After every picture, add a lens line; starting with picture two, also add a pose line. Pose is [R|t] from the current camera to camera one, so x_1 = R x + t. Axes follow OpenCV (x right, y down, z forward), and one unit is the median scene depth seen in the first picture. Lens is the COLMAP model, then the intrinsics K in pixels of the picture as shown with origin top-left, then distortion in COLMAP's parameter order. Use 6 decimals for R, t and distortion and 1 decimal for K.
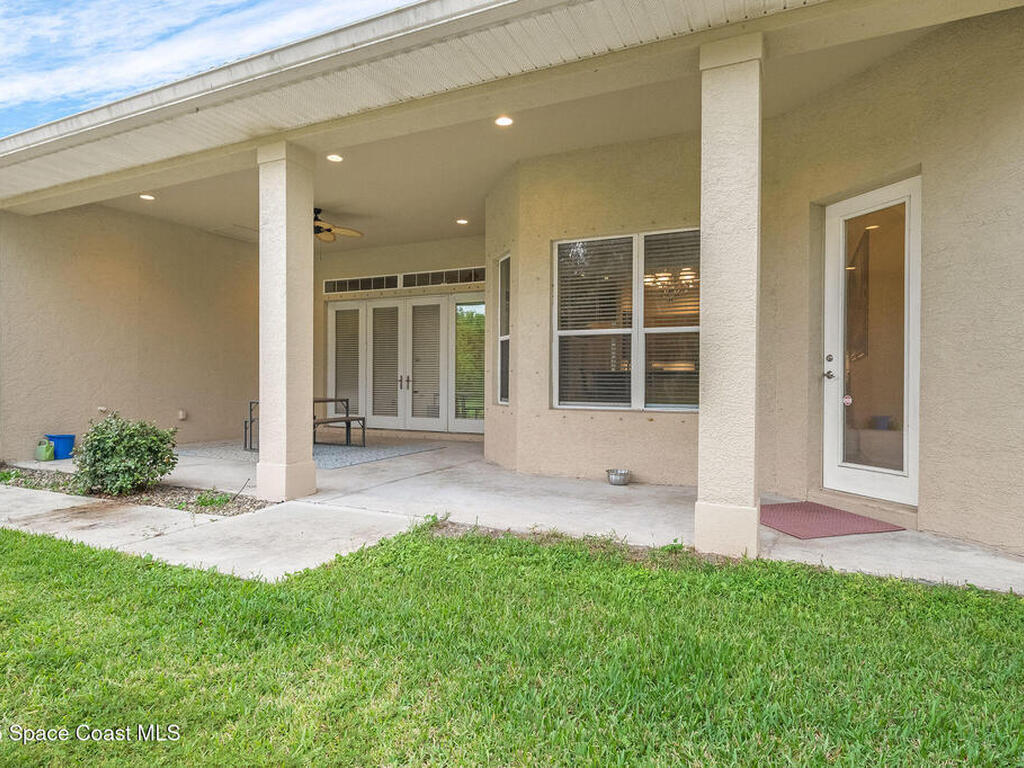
lens RADIAL K [[571.3, 0, 512.0], [0, 571.3, 384.0], [0, 0, 1]] dist [-0.000800, -0.000074]
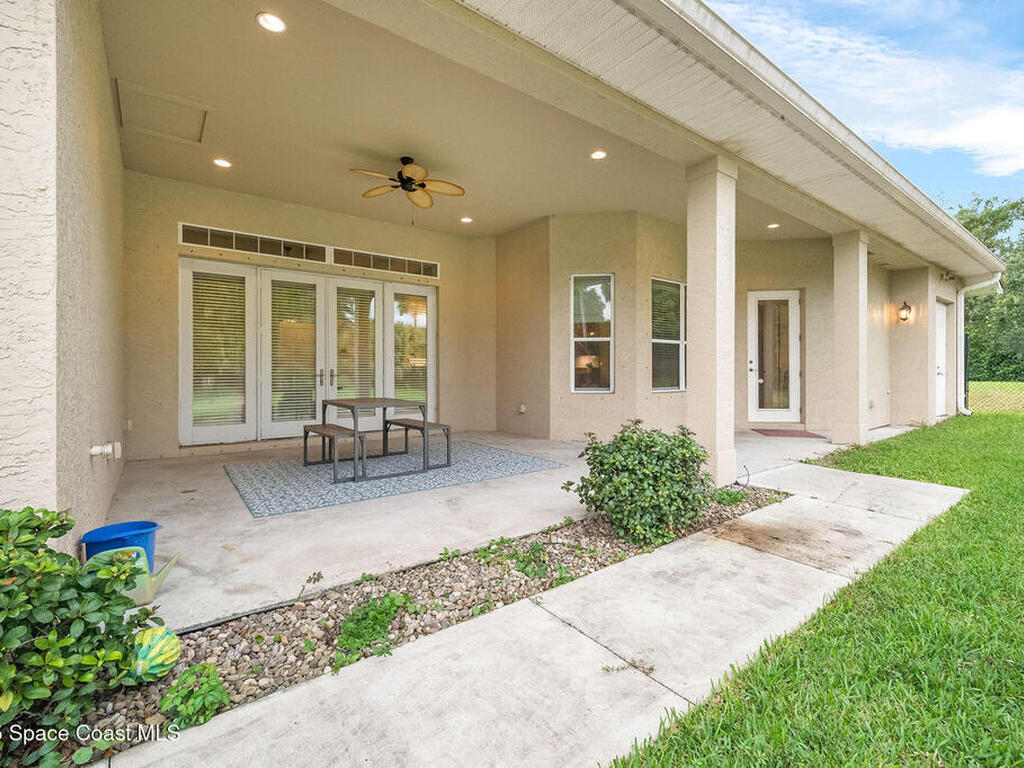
lens RADIAL K [[468.2, 0, 511.7], [0, 468.2, 371.8], [0, 0, 1]] dist [-0.000426, -0.000072]
pose [[0.467969, -0.007169, 0.883716, -0.688276], [0.010606, 0.999941, 0.002495, -0.010074], [-0.883681, 0.008205, 0.468017, 0.462405]]
